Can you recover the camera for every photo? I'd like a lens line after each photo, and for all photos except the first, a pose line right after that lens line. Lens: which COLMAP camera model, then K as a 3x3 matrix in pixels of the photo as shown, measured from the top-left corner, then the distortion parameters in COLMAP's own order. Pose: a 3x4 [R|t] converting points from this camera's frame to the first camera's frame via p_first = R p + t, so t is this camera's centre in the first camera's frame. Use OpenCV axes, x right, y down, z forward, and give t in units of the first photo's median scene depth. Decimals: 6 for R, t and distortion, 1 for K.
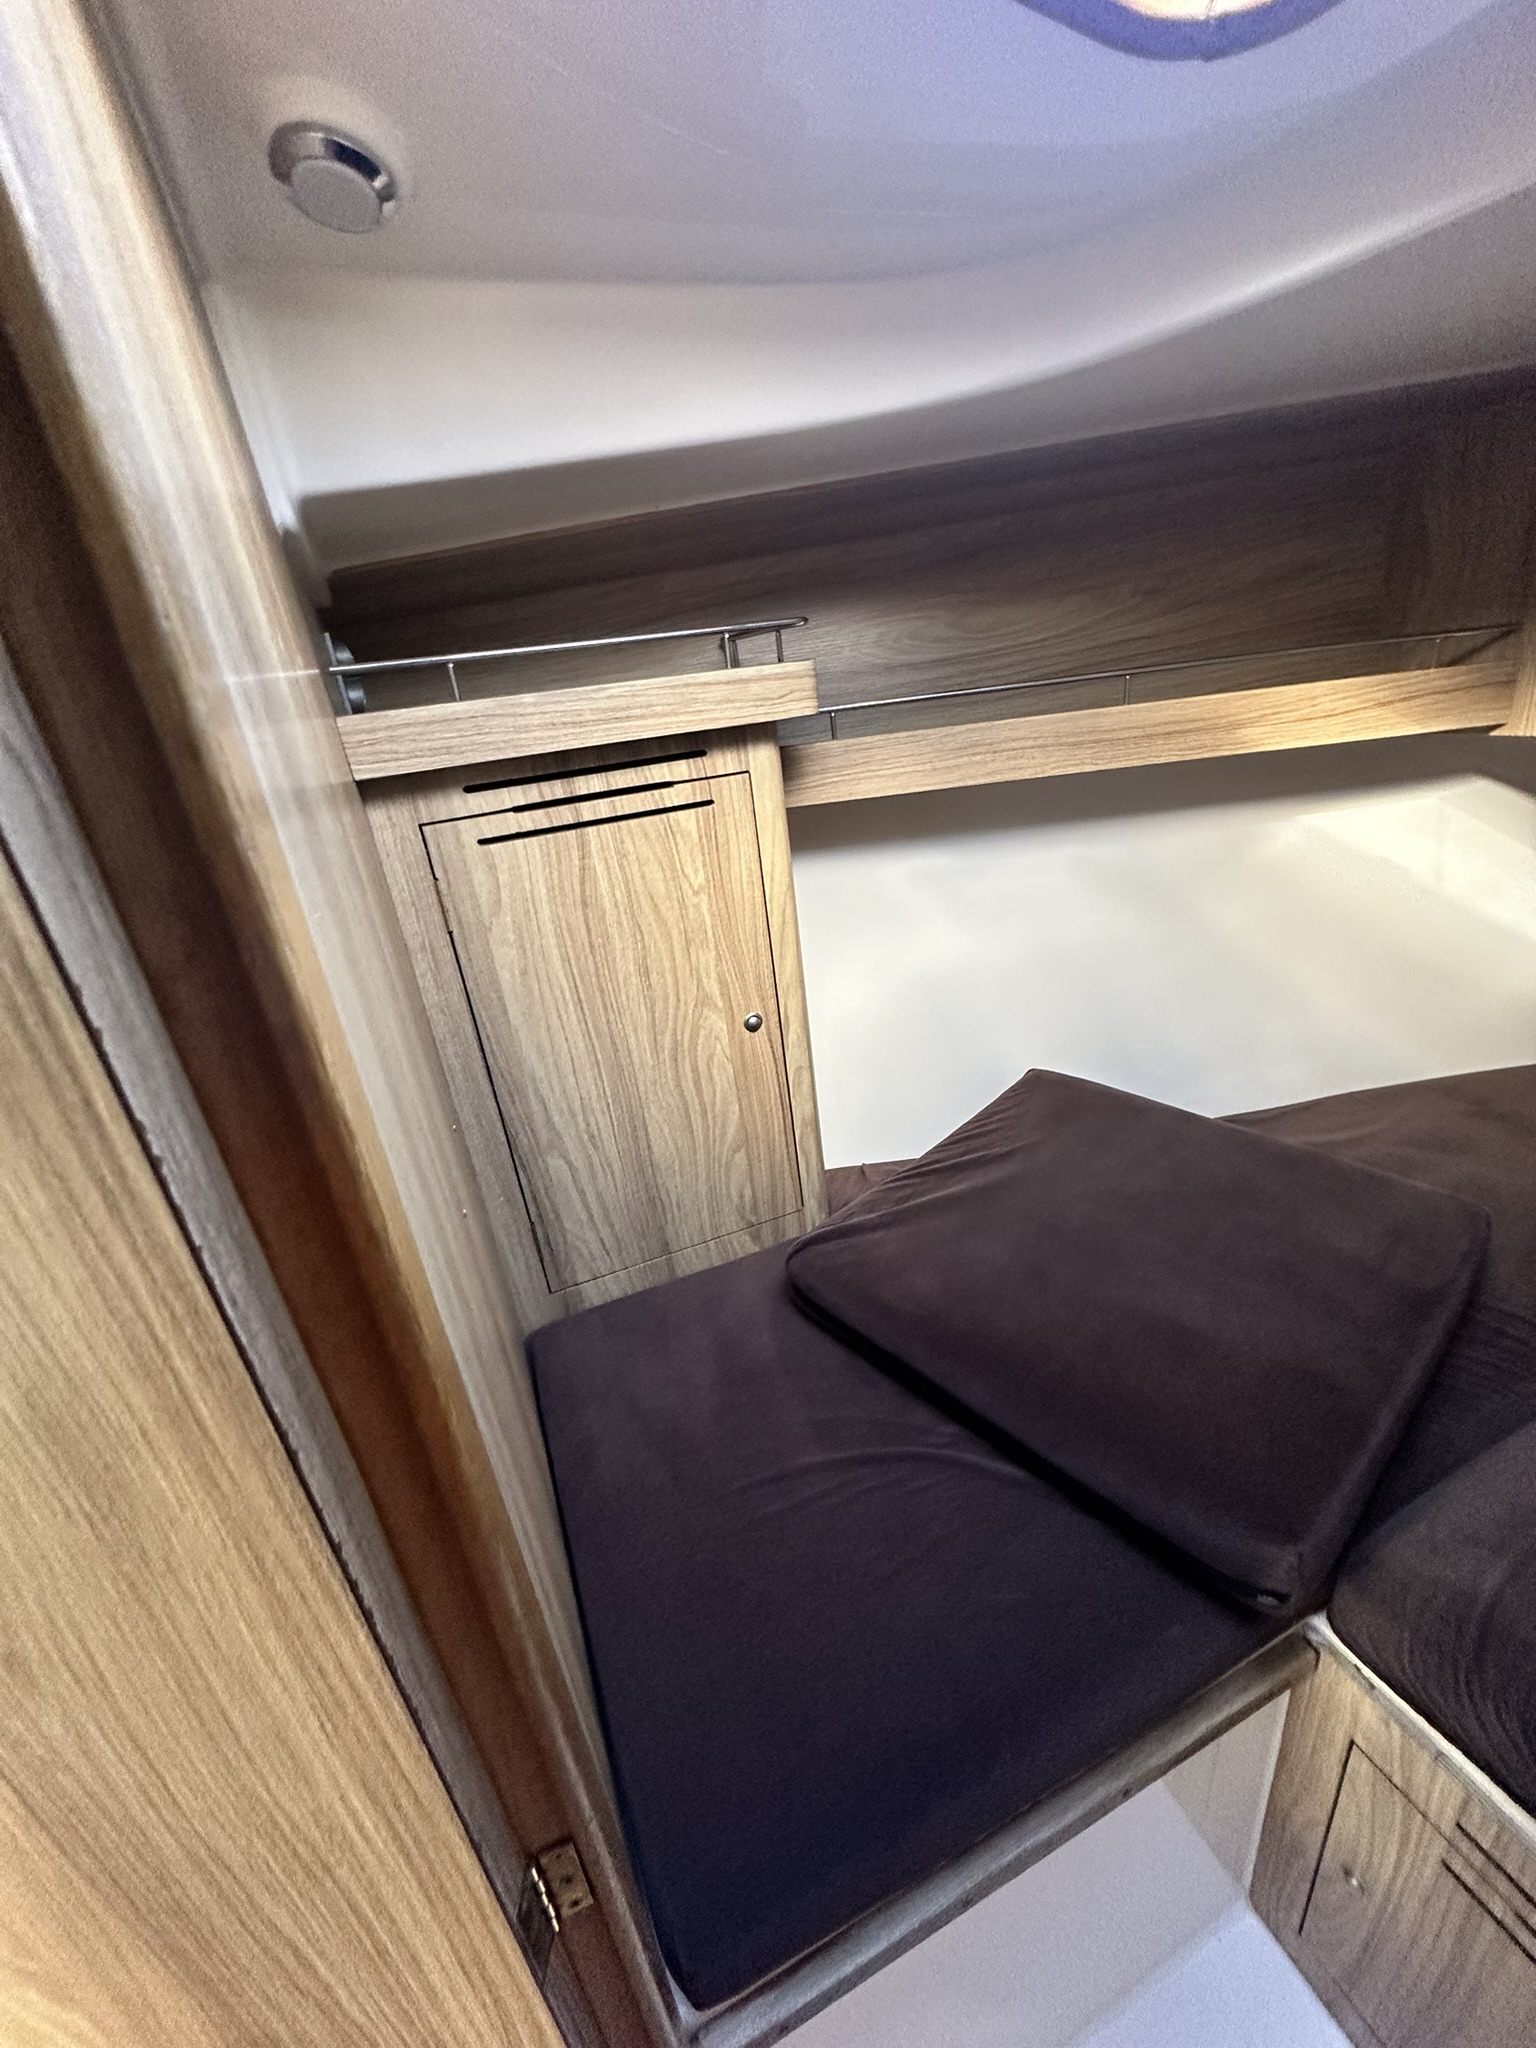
lens RADIAL K [[818.9, 0, 770.1], [0, 818.9, 1021.9], [0, 0, 1]] dist [-0.002417, -0.000242]
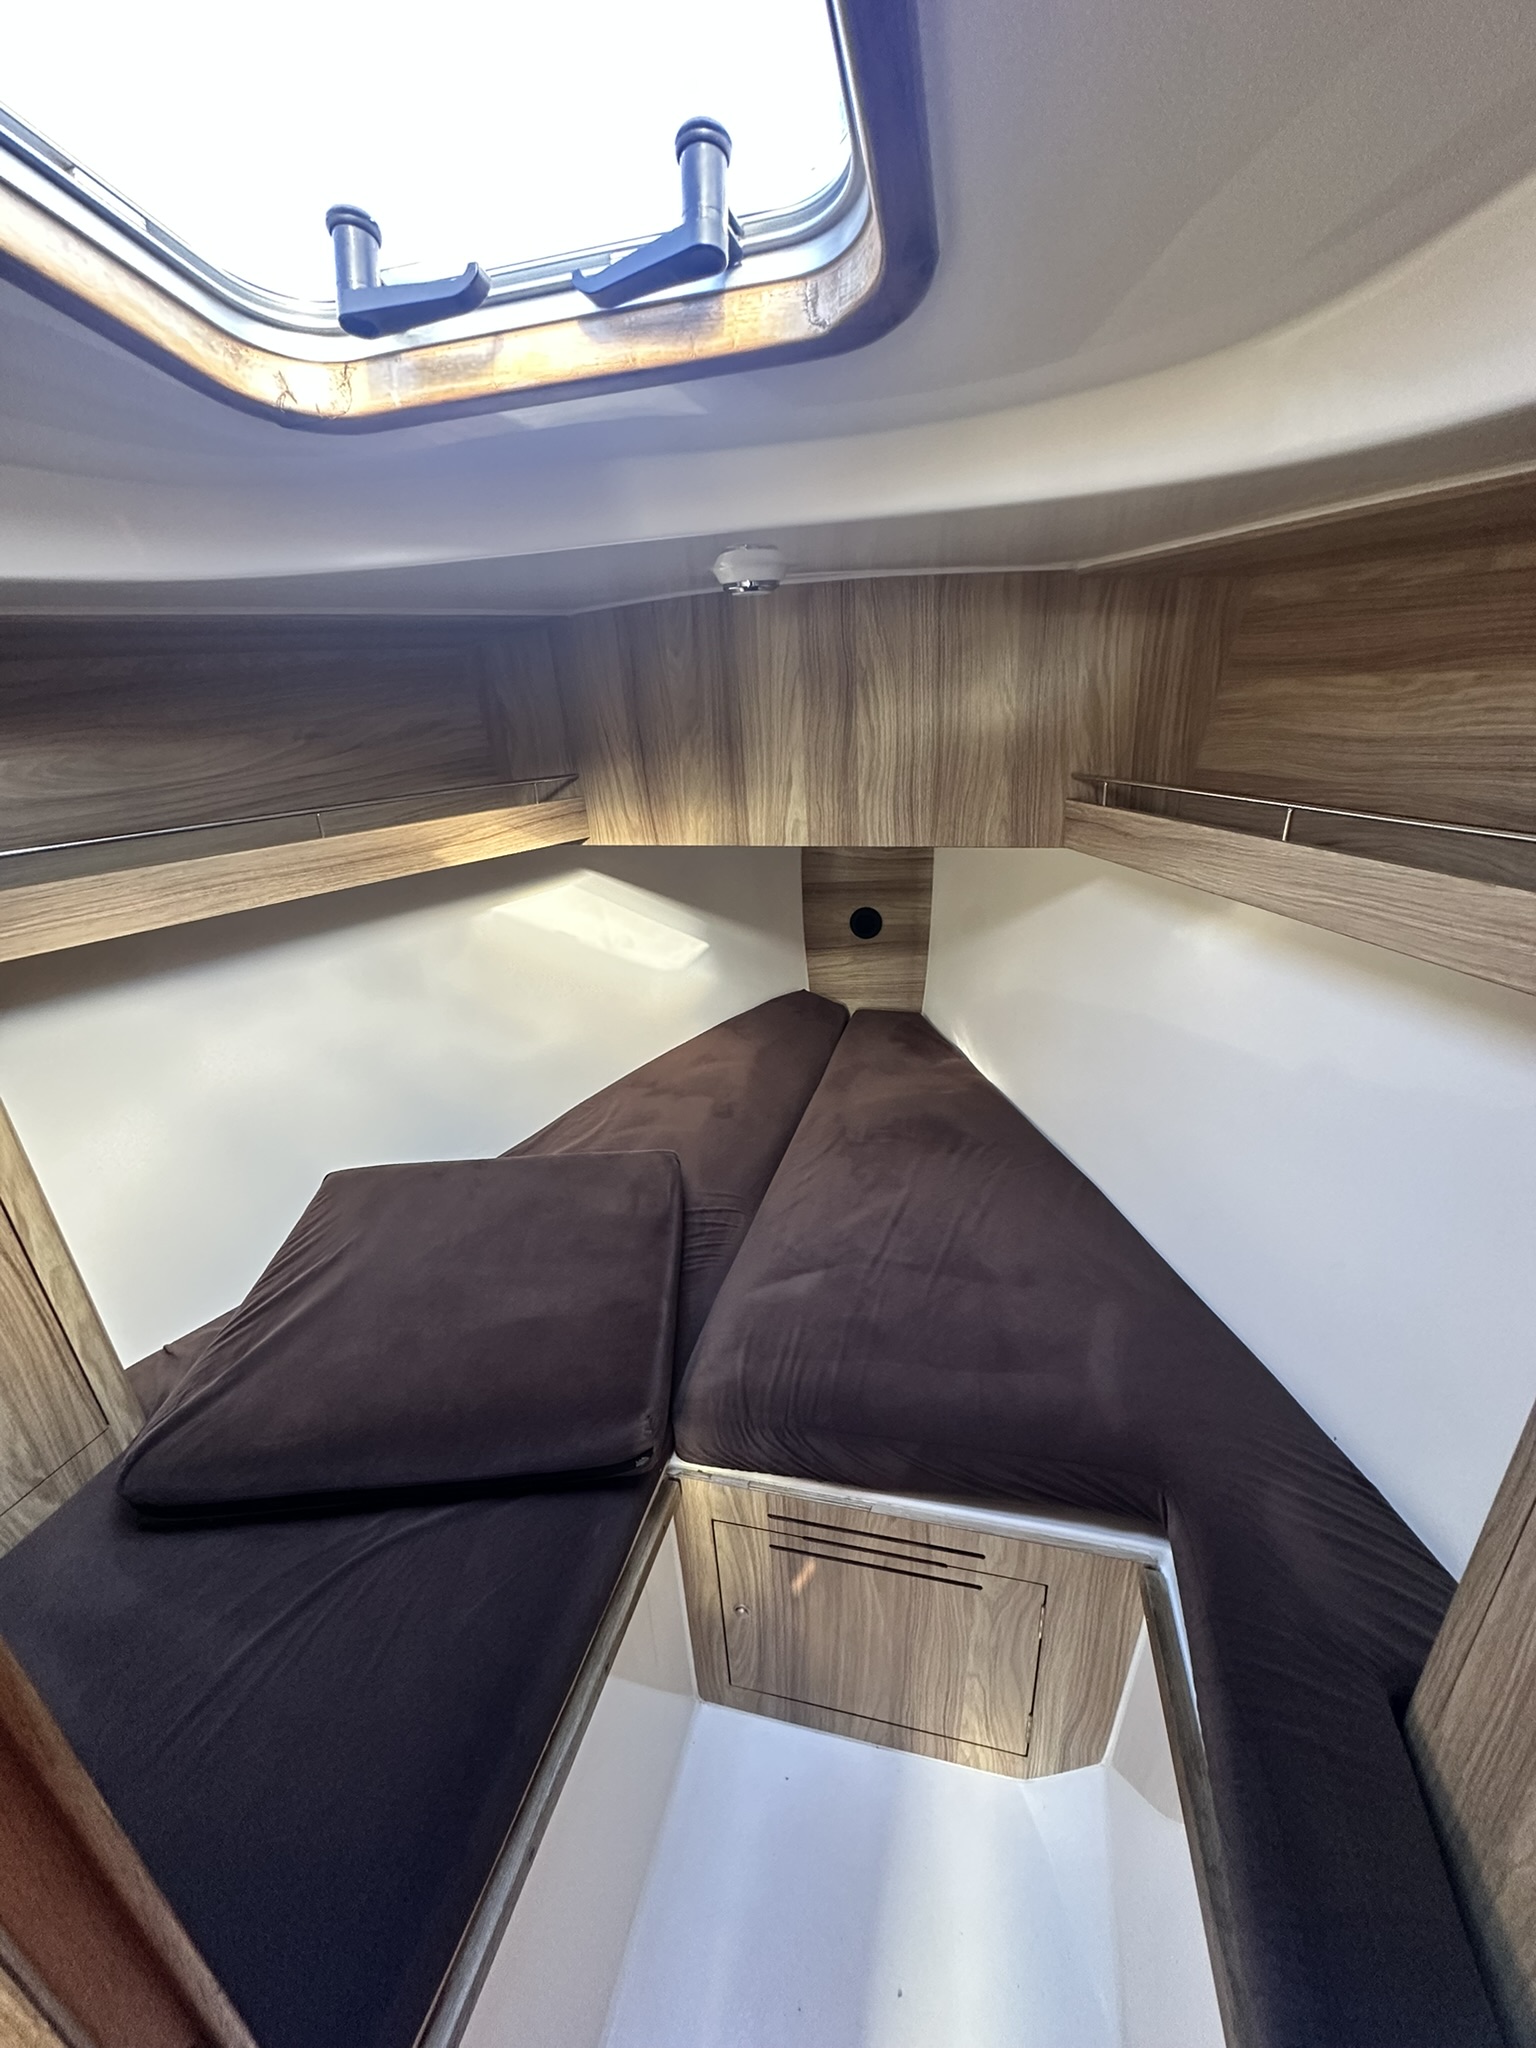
lens RADIAL K [[818.9, 0, 770.1], [0, 818.9, 1021.9], [0, 0, 1]] dist [-0.002417, -0.000242]
pose [[0.610511, -0.216676, 0.761792, -0.106381], [0.286519, 0.957126, 0.042614, -0.012813], [-0.738365, 0.192251, 0.646418, -0.142493]]
